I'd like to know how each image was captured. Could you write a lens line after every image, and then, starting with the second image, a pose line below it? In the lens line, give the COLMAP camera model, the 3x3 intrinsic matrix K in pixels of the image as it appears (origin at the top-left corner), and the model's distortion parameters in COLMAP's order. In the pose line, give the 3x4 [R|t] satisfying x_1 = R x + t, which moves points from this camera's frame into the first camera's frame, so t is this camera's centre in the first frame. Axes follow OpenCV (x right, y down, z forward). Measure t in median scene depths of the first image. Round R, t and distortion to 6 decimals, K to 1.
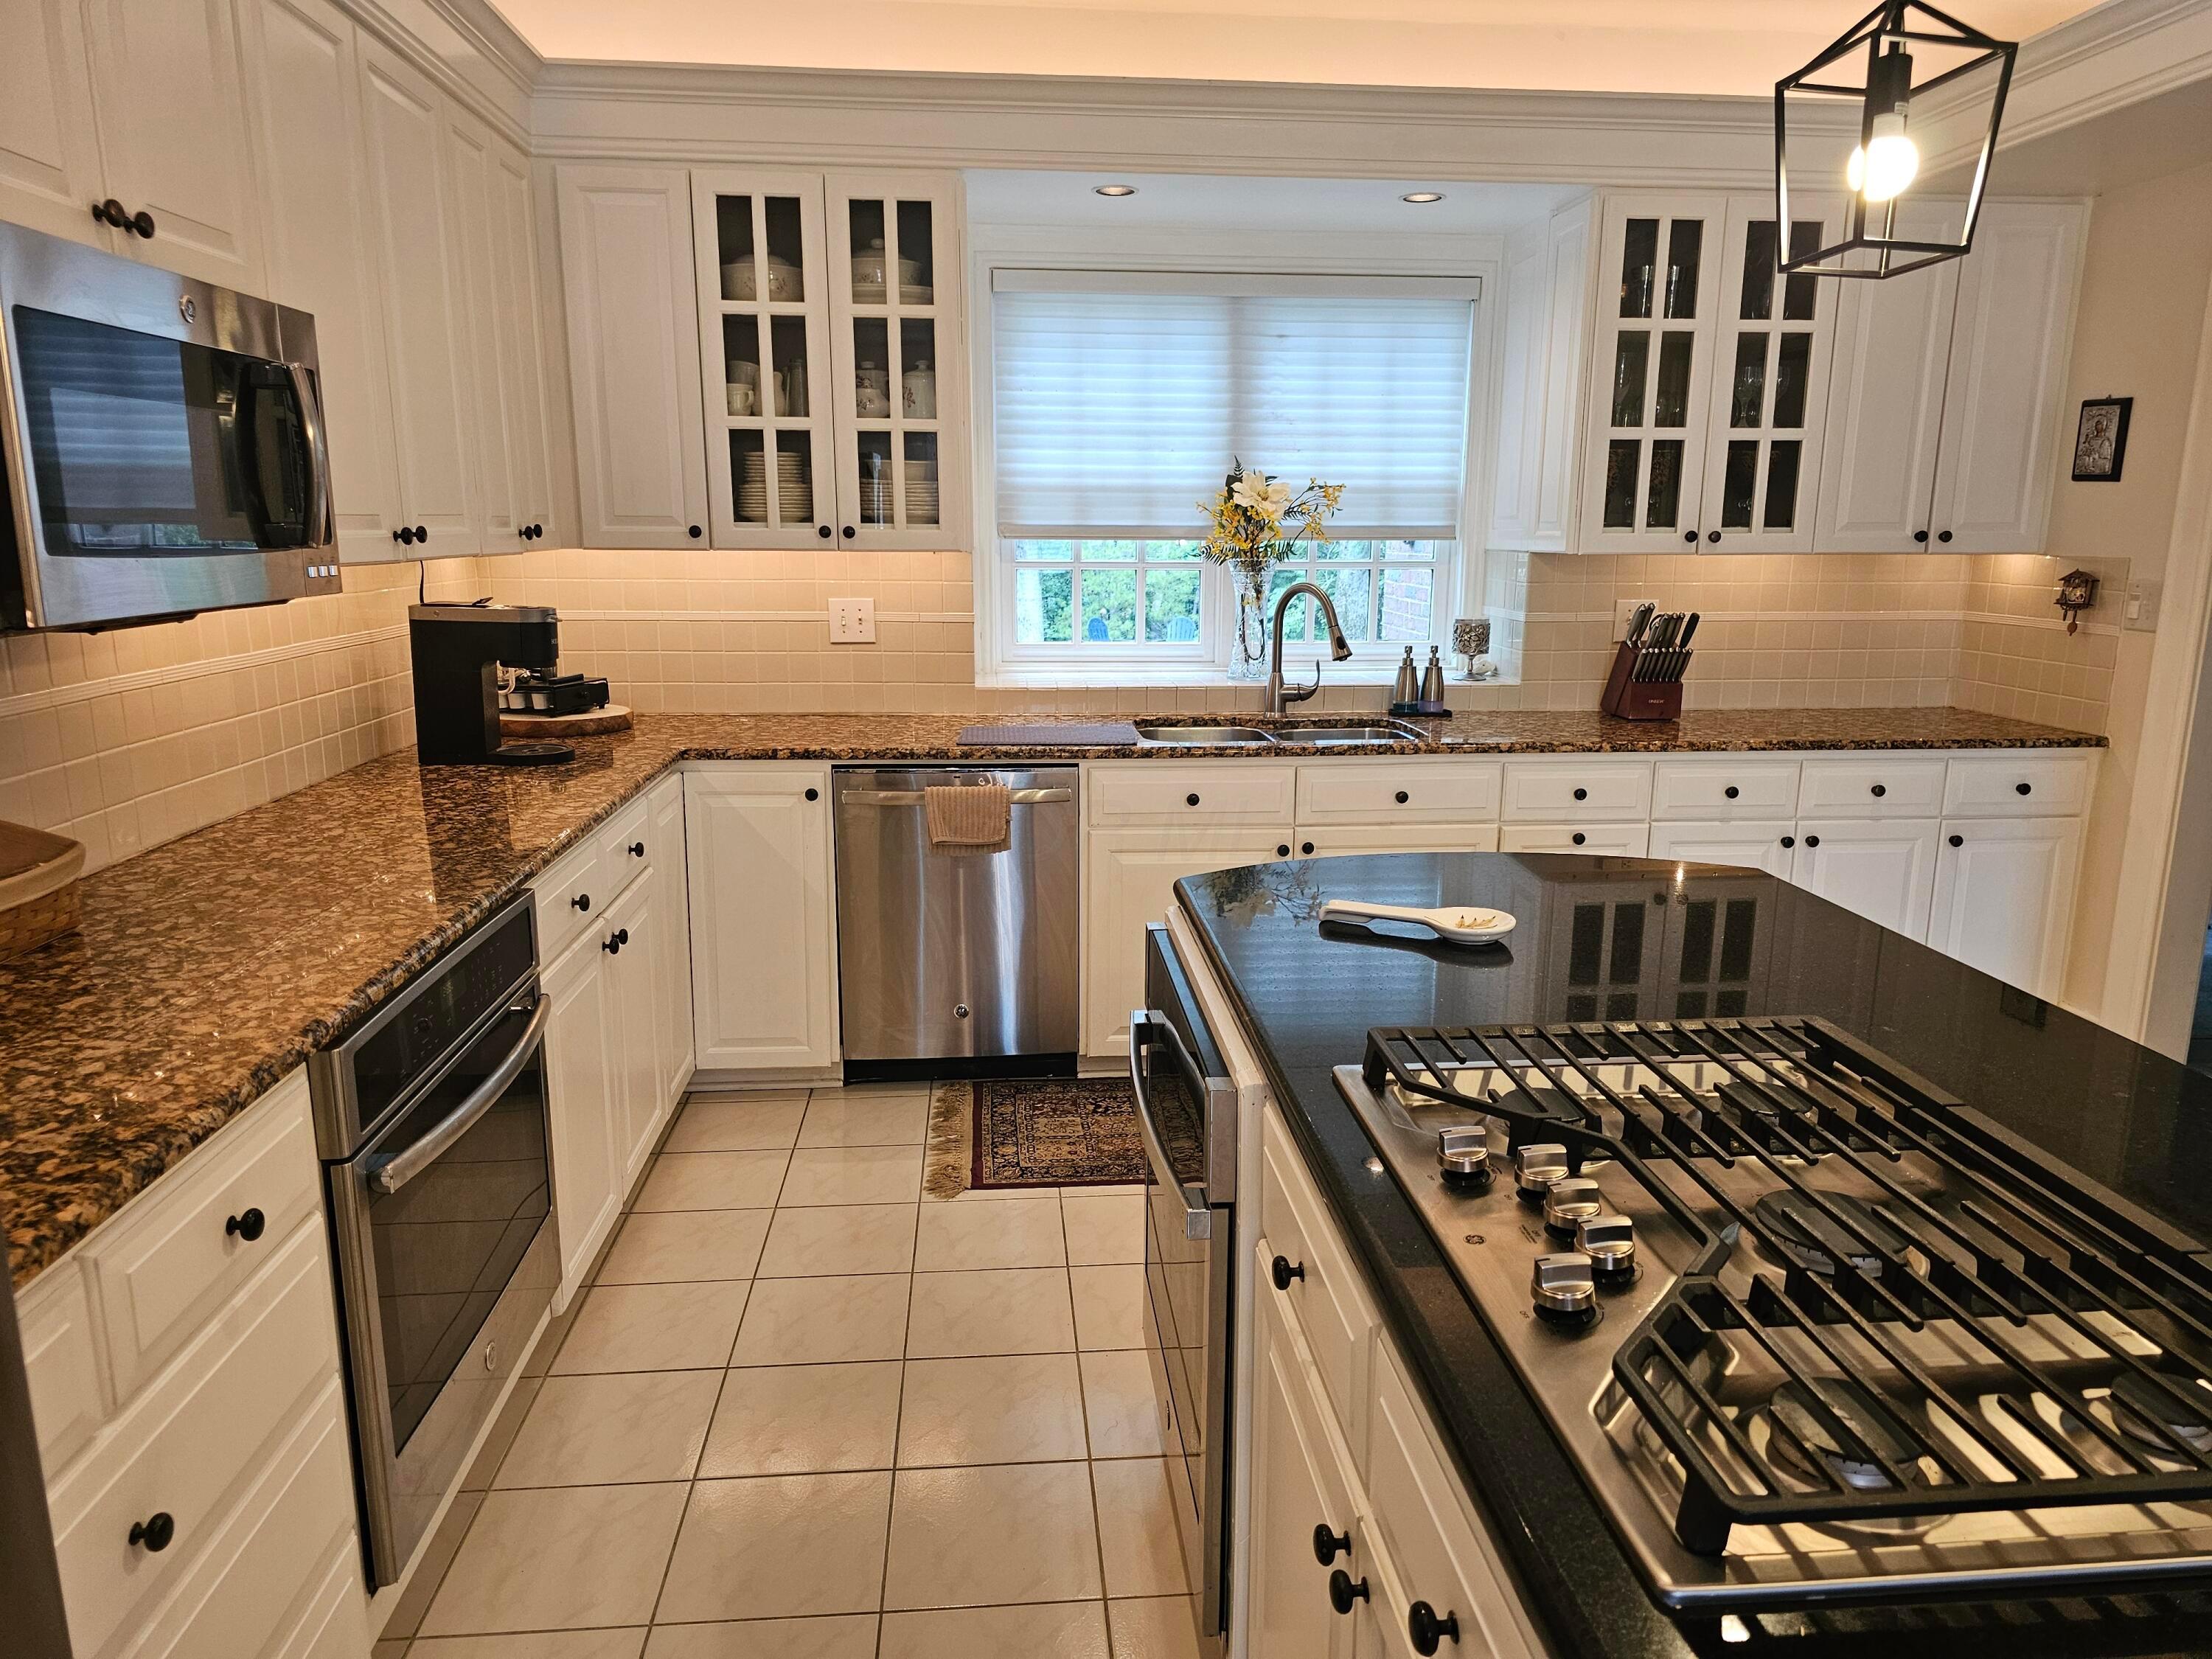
lens RADIAL K [[1492.6, 0, 1119.4], [0, 1492.6, 841.4], [0, 0, 1]] dist [0.032325, -0.000472]
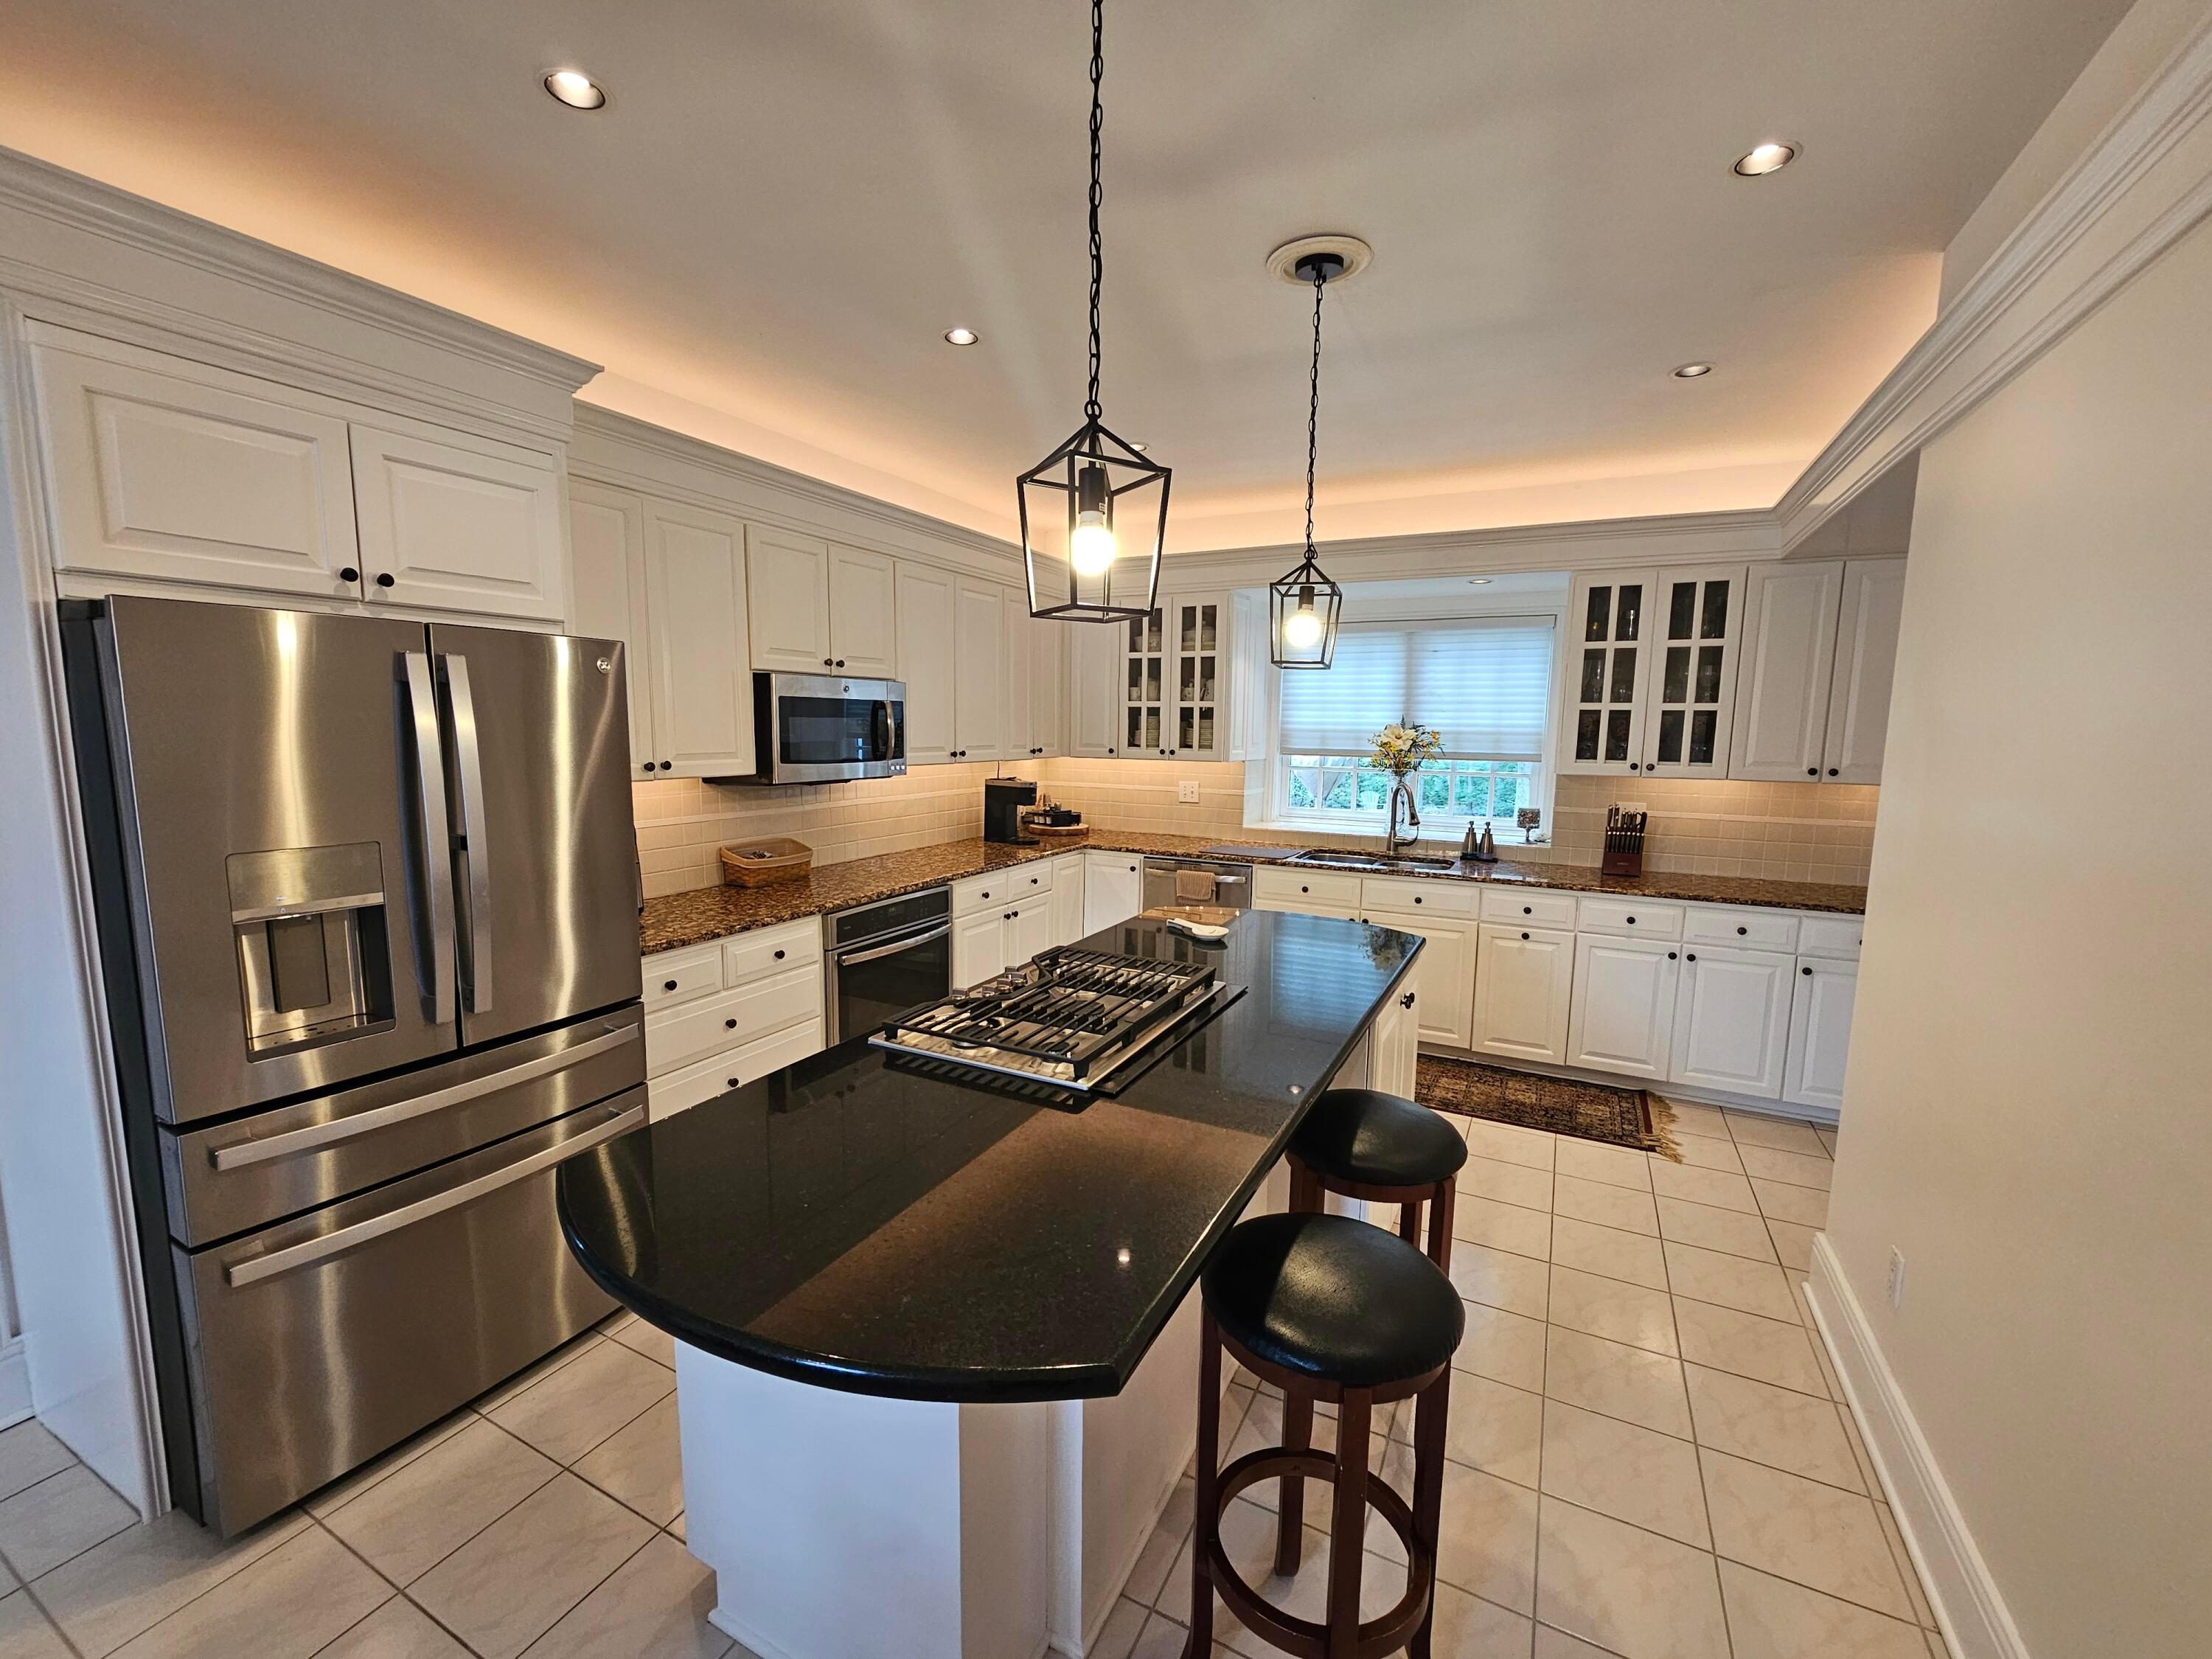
lens RADIAL K [[909.9, 0, 1095.1], [0, 909.9, 841.4], [0, 0, 1]] dist [-0.001266, -0.000660]
pose [[0.840626, 0.075480, -0.536330, 0.429955], [-0.122318, 0.991116, -0.052233, 0.005407], [0.527623, 0.109511, 0.842390, -0.159799]]
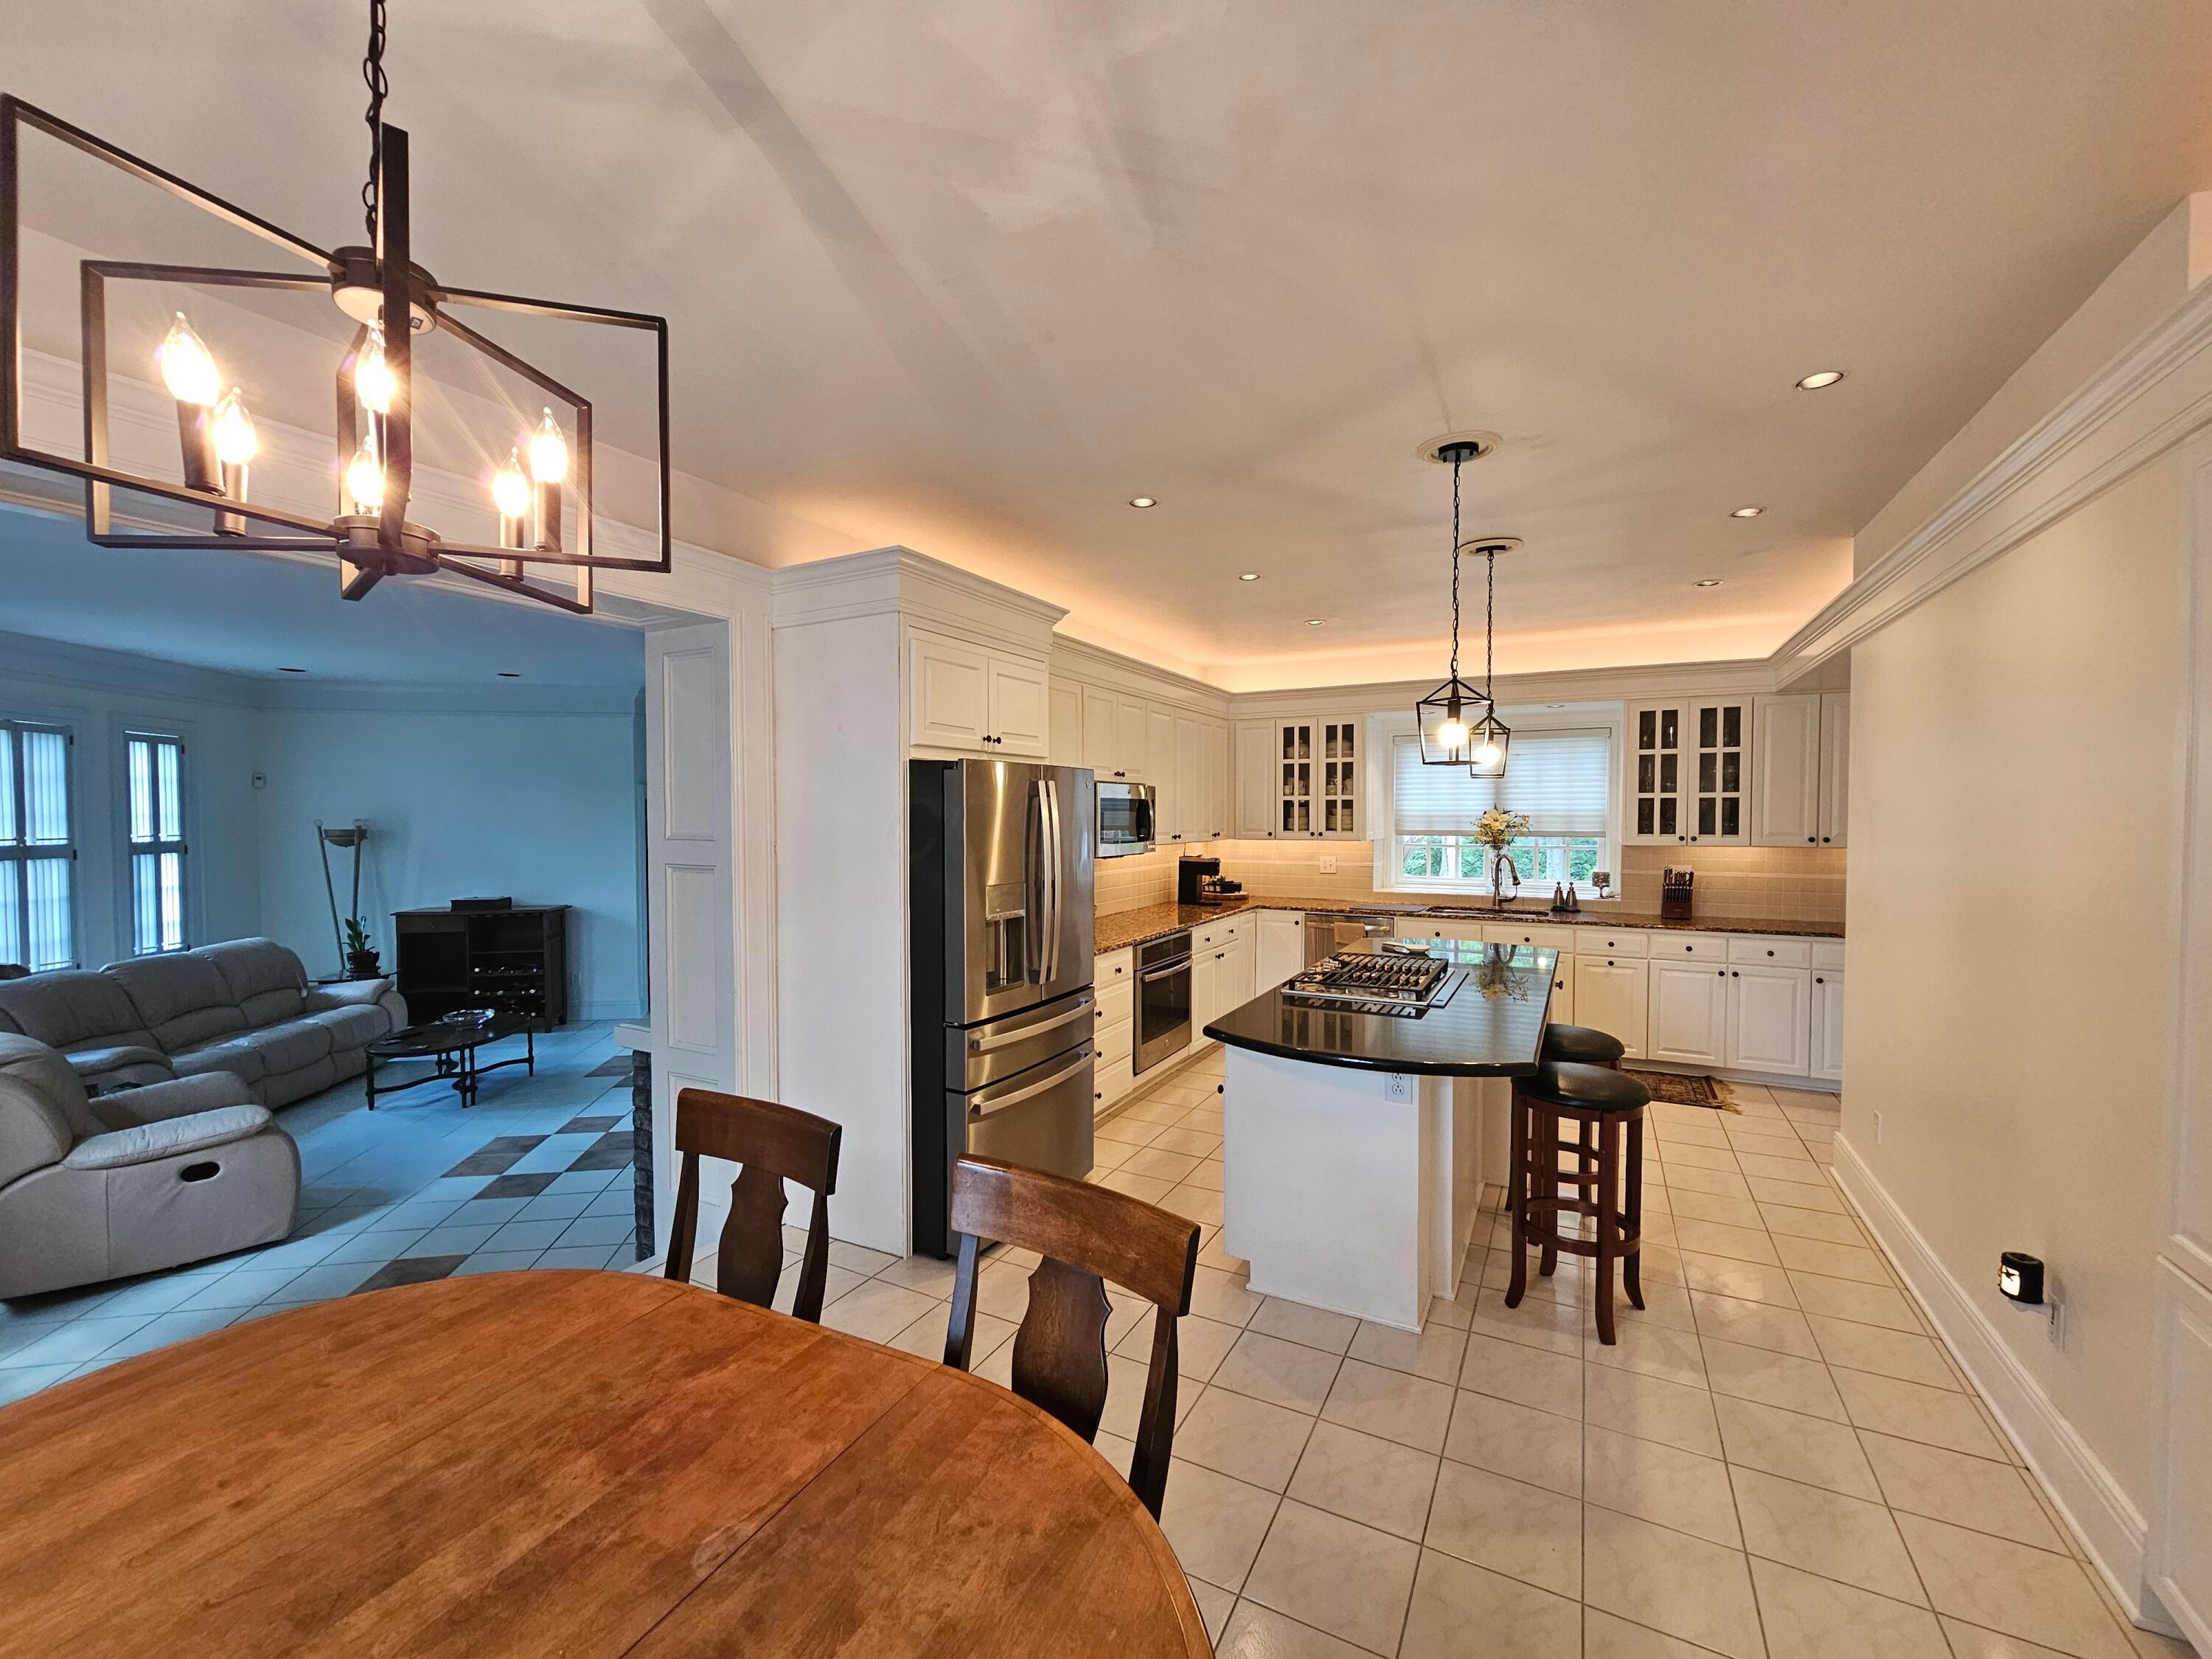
lens RADIAL K [[909.9, 0, 1095.1], [0, 909.9, 841.4], [0, 0, 1]] dist [-0.001266, -0.000660]
pose [[0.833625, 0.010687, -0.552227, 0.405187], [-0.110177, 0.982937, -0.147298, 0.107034], [0.541230, 0.183634, 0.820578, -0.636923]]
